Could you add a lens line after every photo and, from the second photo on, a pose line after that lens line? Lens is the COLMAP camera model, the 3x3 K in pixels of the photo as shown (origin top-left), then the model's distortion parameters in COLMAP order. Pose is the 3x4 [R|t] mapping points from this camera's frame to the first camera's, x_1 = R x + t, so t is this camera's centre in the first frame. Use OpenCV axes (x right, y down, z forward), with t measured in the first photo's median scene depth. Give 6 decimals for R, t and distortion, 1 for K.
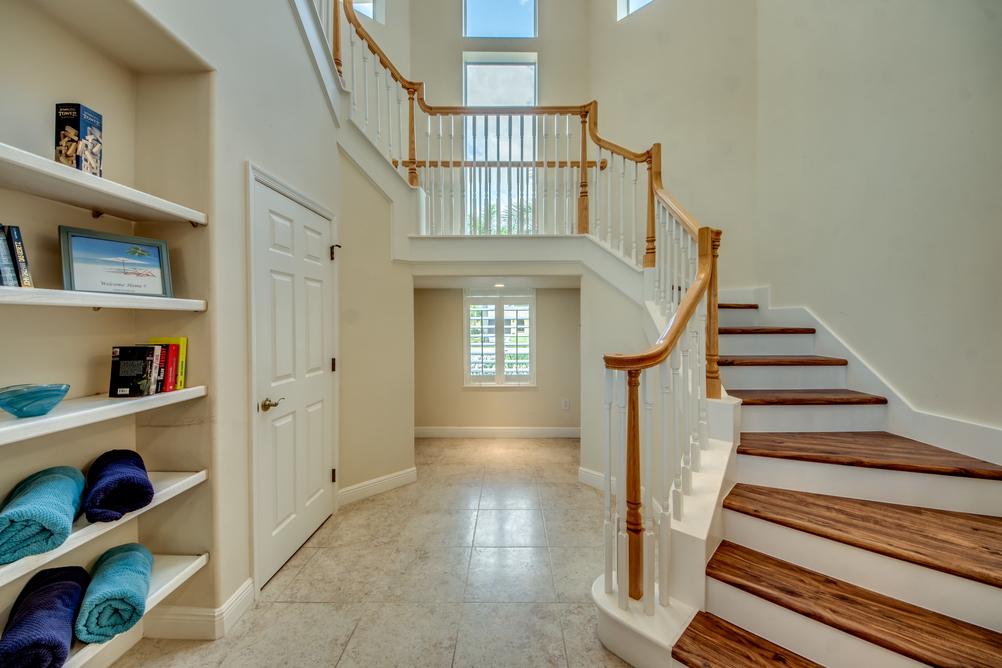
lens RADIAL K [[377.6, 0, 493.8], [0, 377.6, 326.7], [0, 0, 1]] dist [0.044931, -0.025375]
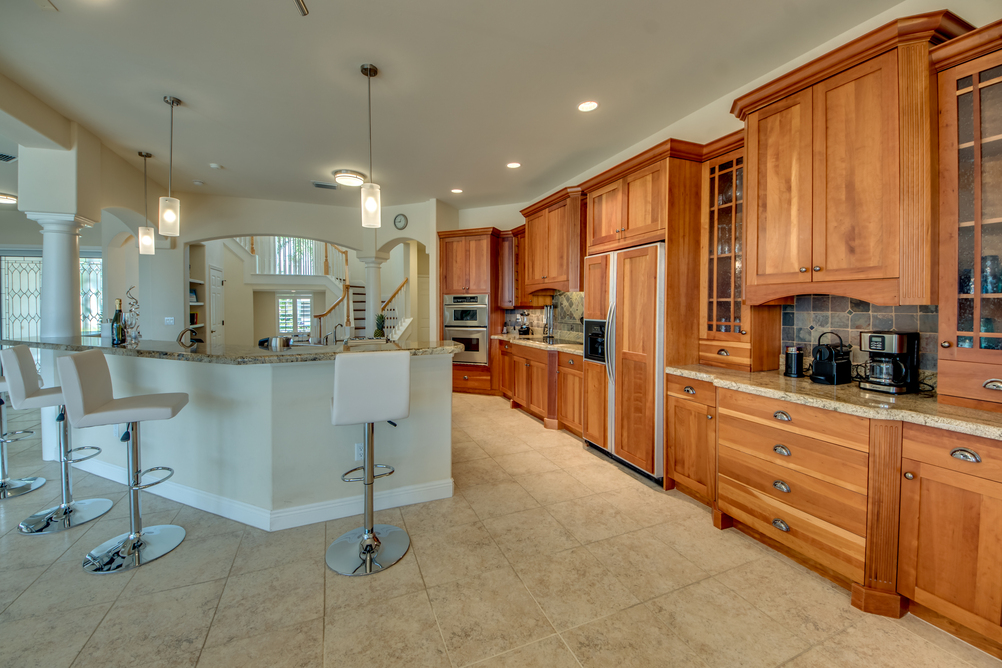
lens RADIAL K [[377.6, 0, 493.8], [0, 377.6, 326.7], [0, 0, 1]] dist [0.044931, -0.025375]
pose [[0.900545, -0.019903, 0.434306, 0.124858], [-0.002034, 0.998748, 0.049988, -0.012969], [-0.434758, -0.045900, 0.899377, -2.059823]]
